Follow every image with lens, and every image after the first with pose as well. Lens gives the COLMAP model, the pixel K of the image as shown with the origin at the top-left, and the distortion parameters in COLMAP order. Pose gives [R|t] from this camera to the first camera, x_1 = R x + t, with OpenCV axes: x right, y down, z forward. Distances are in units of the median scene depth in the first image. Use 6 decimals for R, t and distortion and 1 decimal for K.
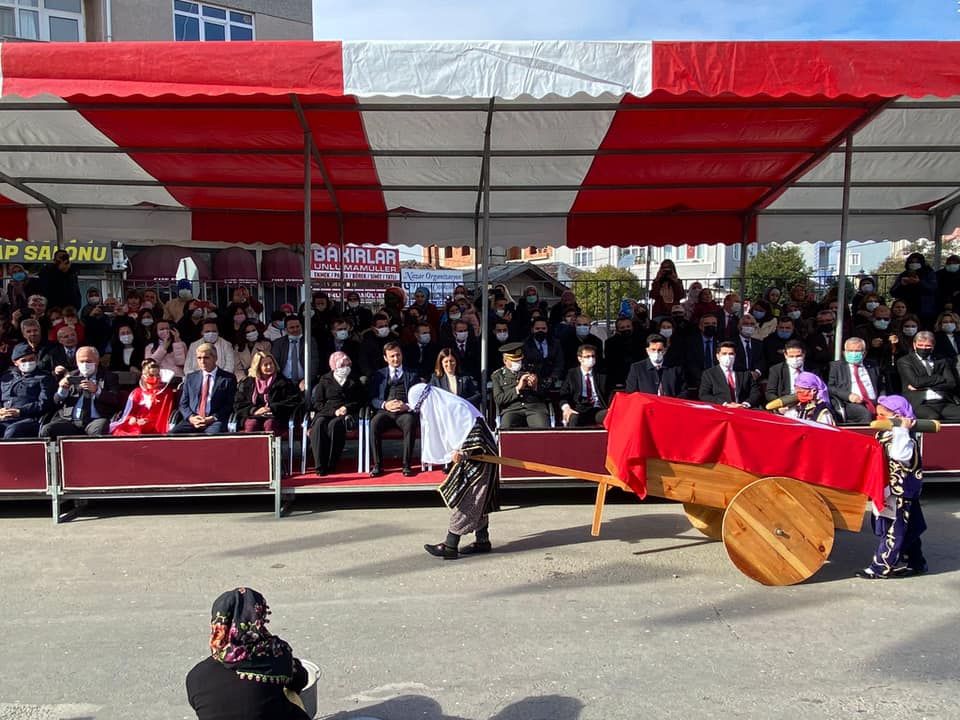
lens RADIAL K [[731.3, 0, 455.1], [0, 731.3, 363.3], [0, 0, 1]] dist [0.055869, -0.001303]
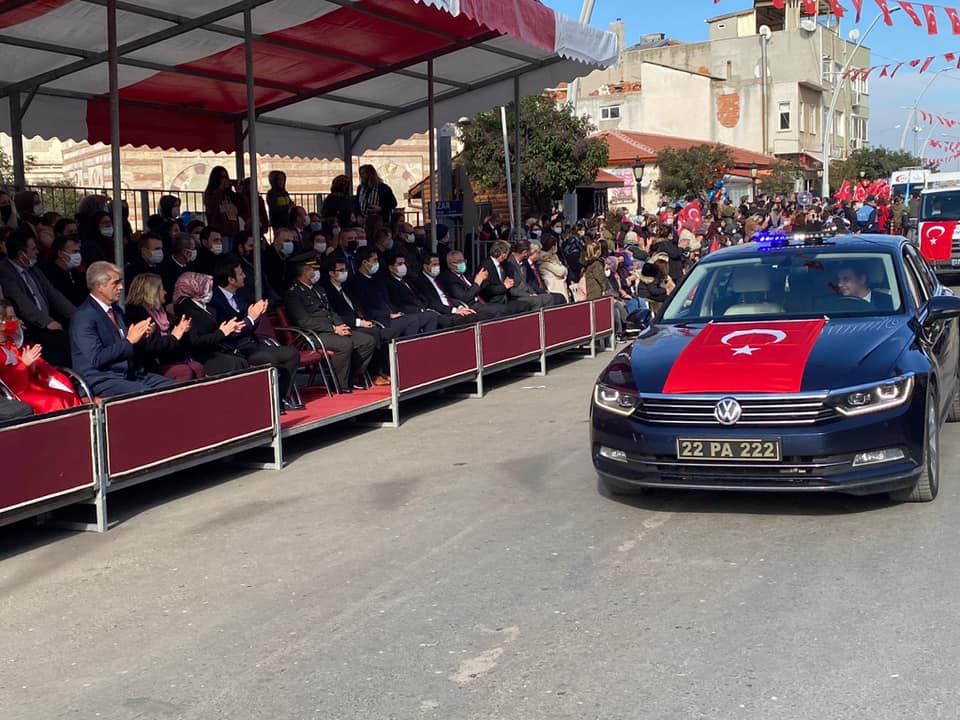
lens RADIAL K [[1279.2, 0, 480.0], [0, 1279.2, 360.0], [0, 0, 1]] dist [0.269063, -0.877636]
pose [[0.404773, -0.098191, 0.909130, -1.452198], [0.100229, 0.992992, 0.062623, 0.023601], [-0.908908, 0.065773, 0.411778, 0.202874]]
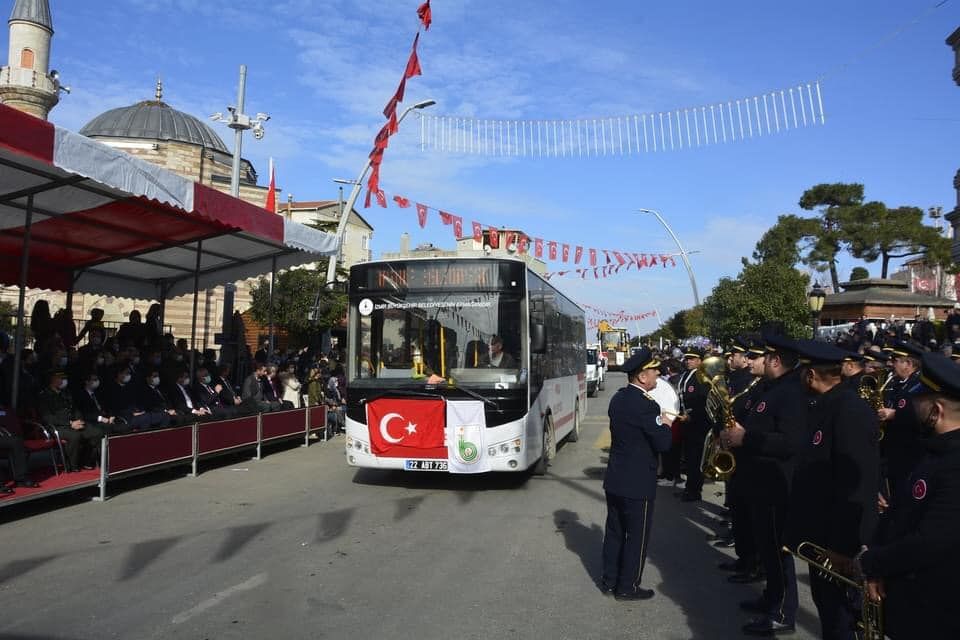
lens RADIAL K [[761.6, 0, 488.6], [0, 761.6, 325.3], [0, 0, 1]] dist [-0.150972, 0.109617]
pose [[0.213664, 0.049861, 0.975634, -1.100372], [0.040334, 0.997395, -0.059807, 0.001521], [-0.976074, 0.052129, 0.211097, 0.048399]]
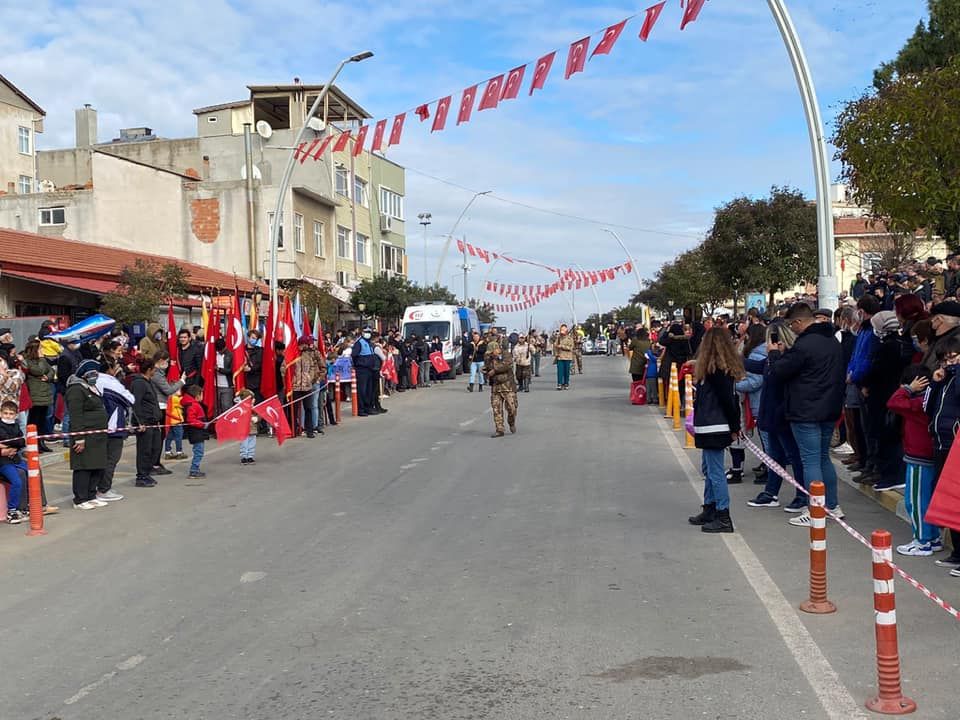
lens RADIAL K [[1182.1, 0, 480.0], [0, 1182.1, 360.0], [0, 0, 1]] dist [0.107207, -0.034591]
pose [[0.131525, 0.007494, 0.991285, 1.939689], [0.091610, 0.995600, -0.019681, 0.018402], [-0.987071, 0.093400, 0.130260, 0.072347]]
